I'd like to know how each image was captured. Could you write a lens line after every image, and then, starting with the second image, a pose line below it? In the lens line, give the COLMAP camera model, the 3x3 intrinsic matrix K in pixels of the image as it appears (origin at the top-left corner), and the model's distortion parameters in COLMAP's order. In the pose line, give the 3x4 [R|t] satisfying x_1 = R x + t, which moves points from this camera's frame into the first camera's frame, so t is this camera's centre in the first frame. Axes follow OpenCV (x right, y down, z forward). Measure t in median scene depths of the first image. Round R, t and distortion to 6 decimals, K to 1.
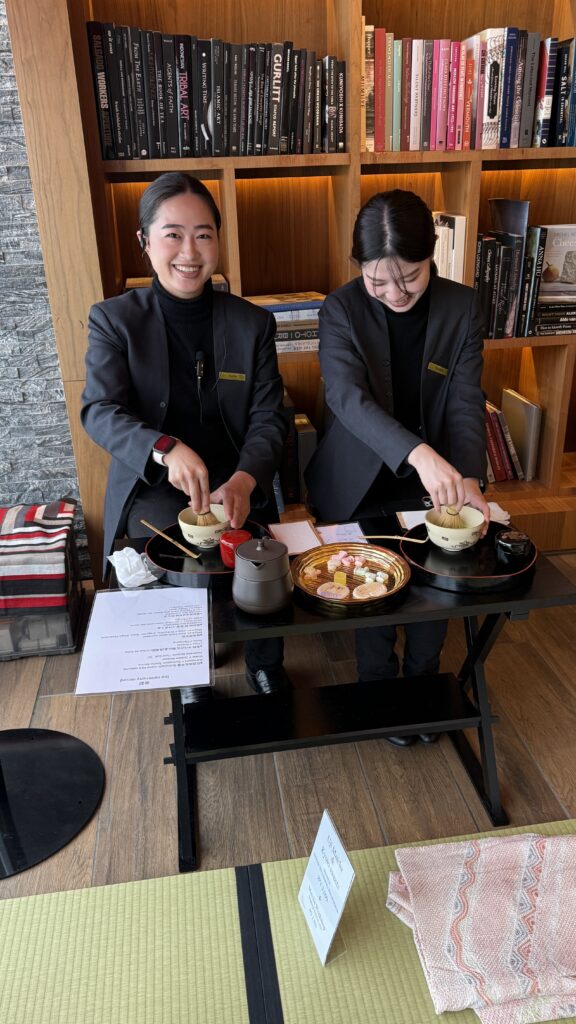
lens RADIAL K [[777.6, 0, 288.0], [0, 777.6, 512.0], [0, 0, 1]] dist [-0.005198, -0.004094]
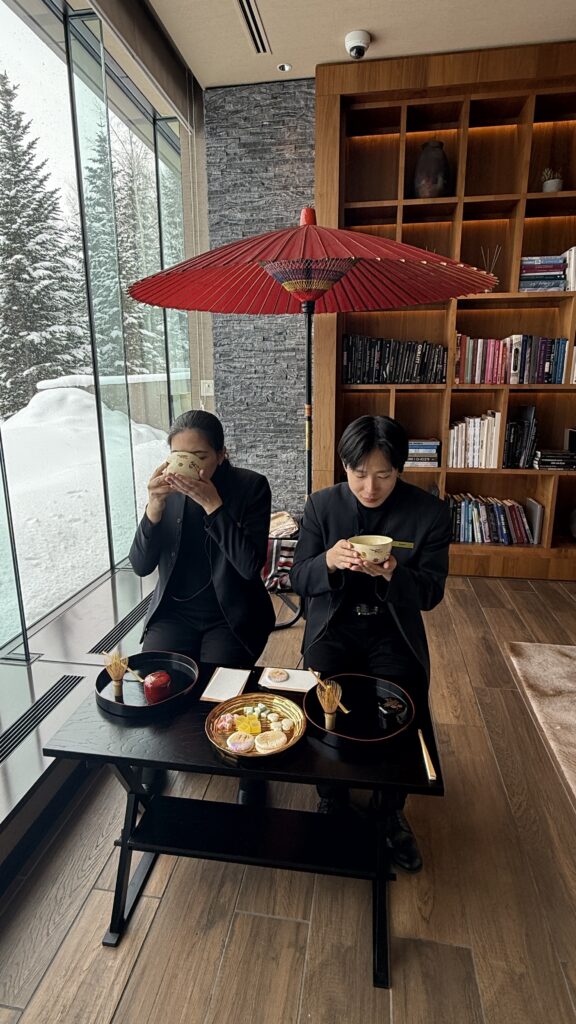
lens RADIAL K [[537.9, 0, 288.0], [0, 537.9, 512.0], [0, 0, 1]] dist [0.012582, 0.000513]
pose [[0.953958, 0.097545, -0.283634, 0.121453], [-0.145441, 0.977465, -0.153003, 0.225806], [0.262318, 0.187211, 0.946648, -0.576291]]
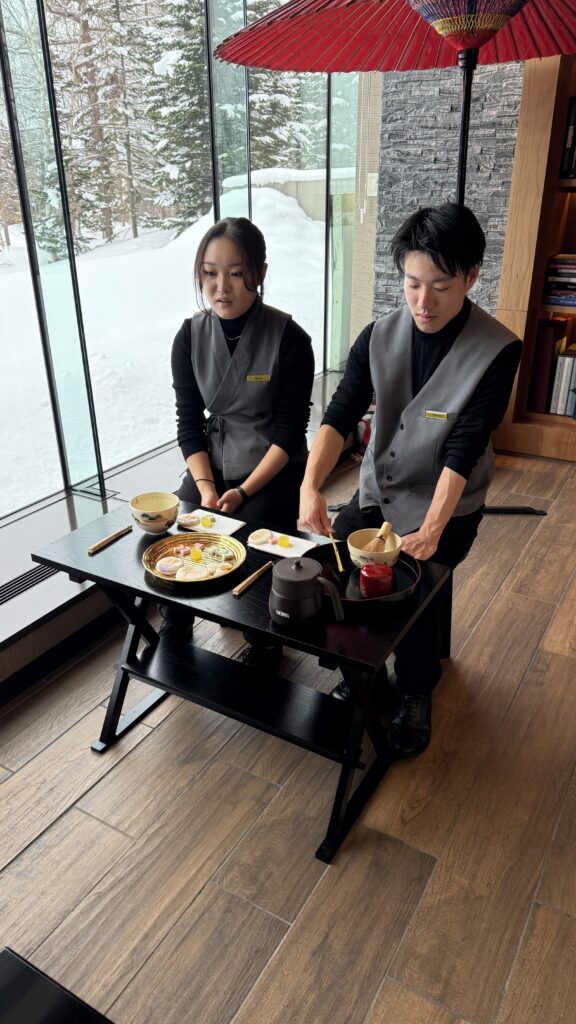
lens RADIAL K [[730.3, 0, 288.0], [0, 730.3, 512.0], [0, 0, 1]] dist [0.033979, -0.005040]
pose [[0.781547, 0.286217, -0.554314, 0.376120], [-0.274517, 0.955677, 0.106407, 0.214793], [0.560201, 0.069007, 0.825478, -0.566838]]
